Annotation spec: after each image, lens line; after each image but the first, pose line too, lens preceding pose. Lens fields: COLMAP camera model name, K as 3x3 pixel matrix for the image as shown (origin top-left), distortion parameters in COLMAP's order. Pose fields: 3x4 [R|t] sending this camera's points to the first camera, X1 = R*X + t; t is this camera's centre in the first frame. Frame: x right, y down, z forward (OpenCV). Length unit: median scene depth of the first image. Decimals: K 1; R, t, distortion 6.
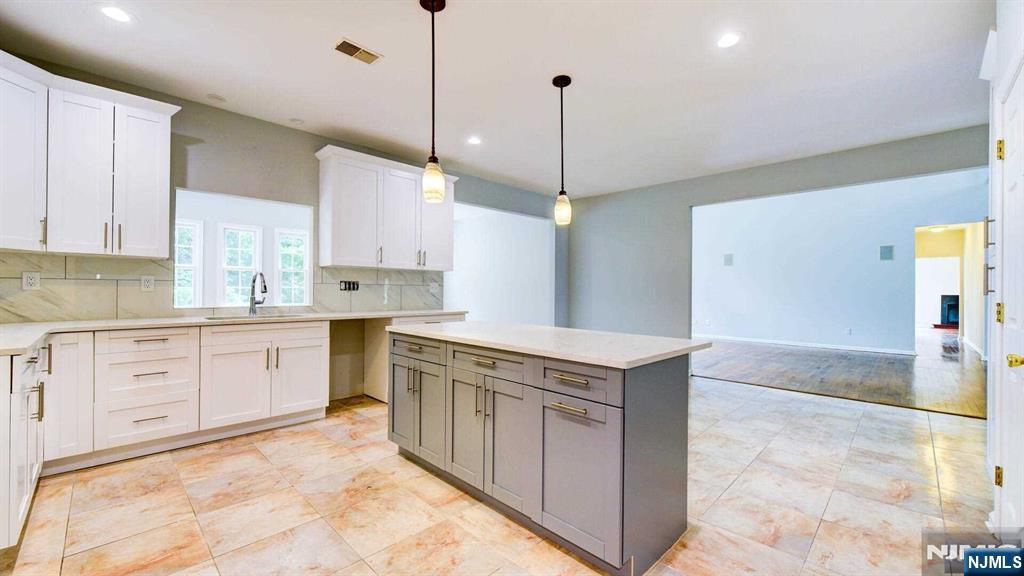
lens RADIAL K [[410.9, 0, 507.8], [0, 410.9, 289.9], [0, 0, 1]] dist [0.006336, -0.002068]
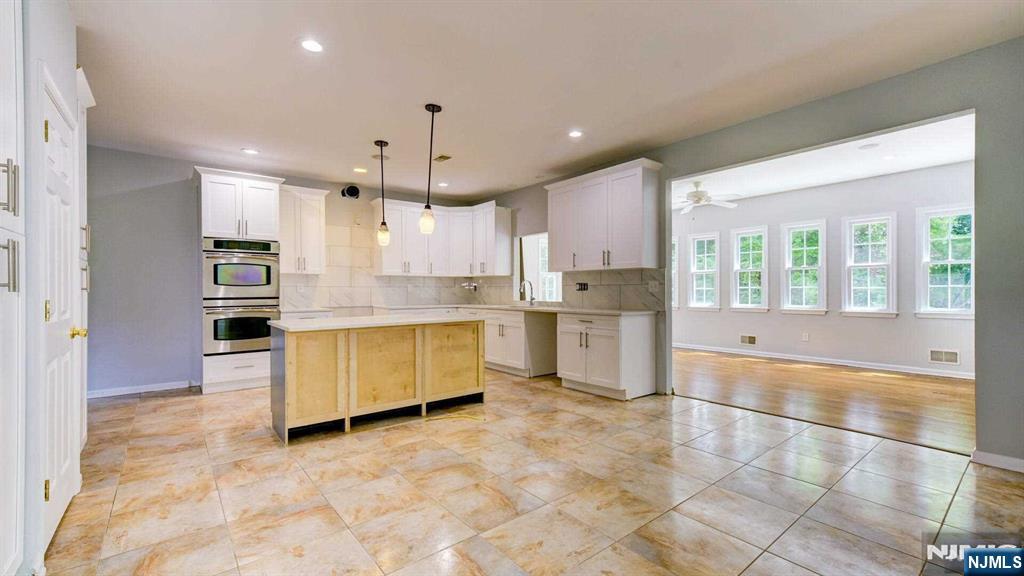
lens RADIAL K [[420.4, 0, 509.0], [0, 420.4, 288.8], [0, 0, 1]] dist [0.009580, 0.000261]
pose [[-0.114218, -0.011984, -0.993383, 1.044557], [0.003844, 0.999914, -0.012505, 0.013626], [0.993448, -0.005247, -0.114162, 1.101716]]
